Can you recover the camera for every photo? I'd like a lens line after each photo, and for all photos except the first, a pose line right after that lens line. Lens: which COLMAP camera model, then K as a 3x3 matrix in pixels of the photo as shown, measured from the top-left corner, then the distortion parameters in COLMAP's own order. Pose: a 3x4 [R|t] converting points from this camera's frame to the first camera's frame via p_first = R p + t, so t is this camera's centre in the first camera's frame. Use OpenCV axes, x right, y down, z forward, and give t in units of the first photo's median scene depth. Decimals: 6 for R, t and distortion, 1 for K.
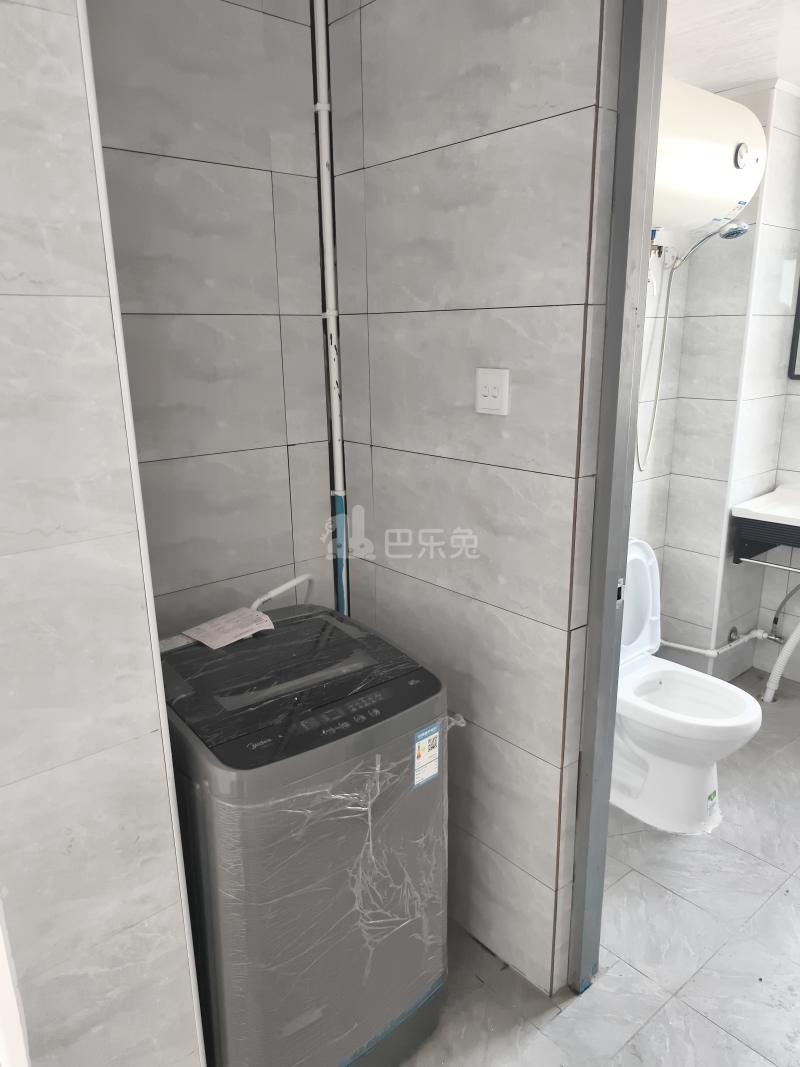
lens RADIAL K [[747.9, 0, 399.0], [0, 747.9, 542.5], [0, 0, 1]] dist [-0.001352, -0.002114]
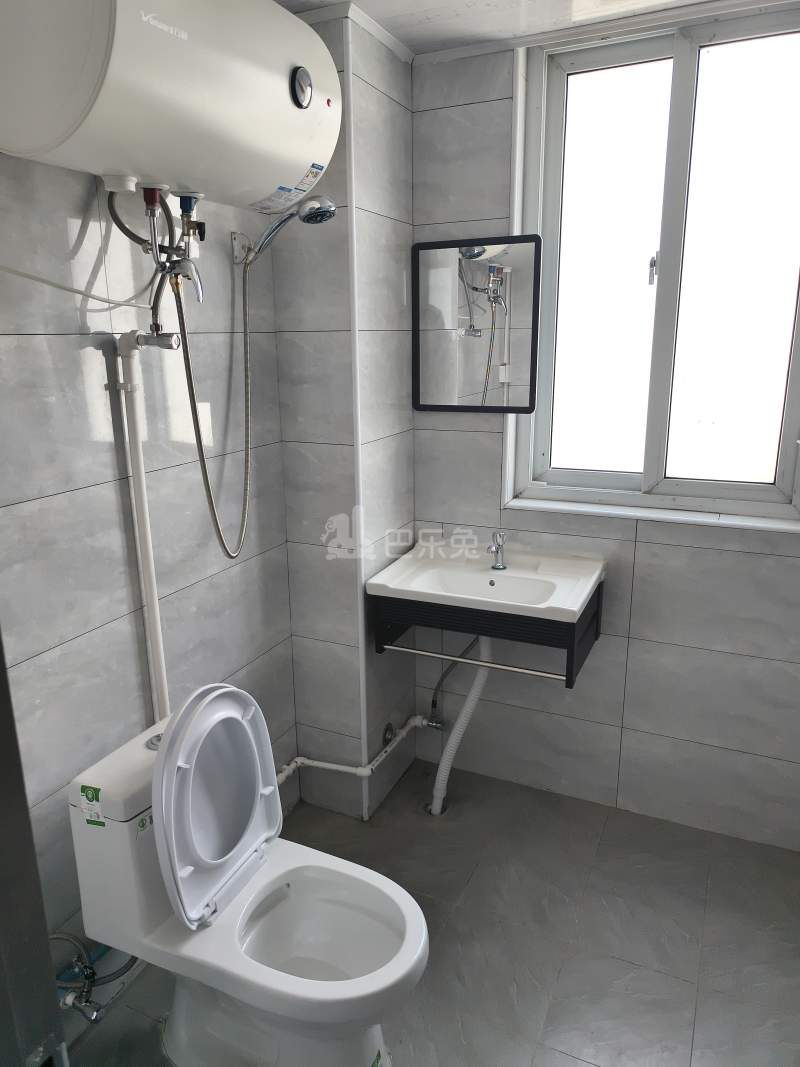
lens RADIAL K [[725.2, 0, 400.0], [0, 725.2, 533.5], [0, 0, 1]] dist [0.005361, -0.024738]
pose [[0.905859, -0.109659, 0.409138, 0.180801], [0.113467, 0.993428, 0.015040, -0.103642], [-0.408099, 0.032799, 0.912348, 0.311990]]
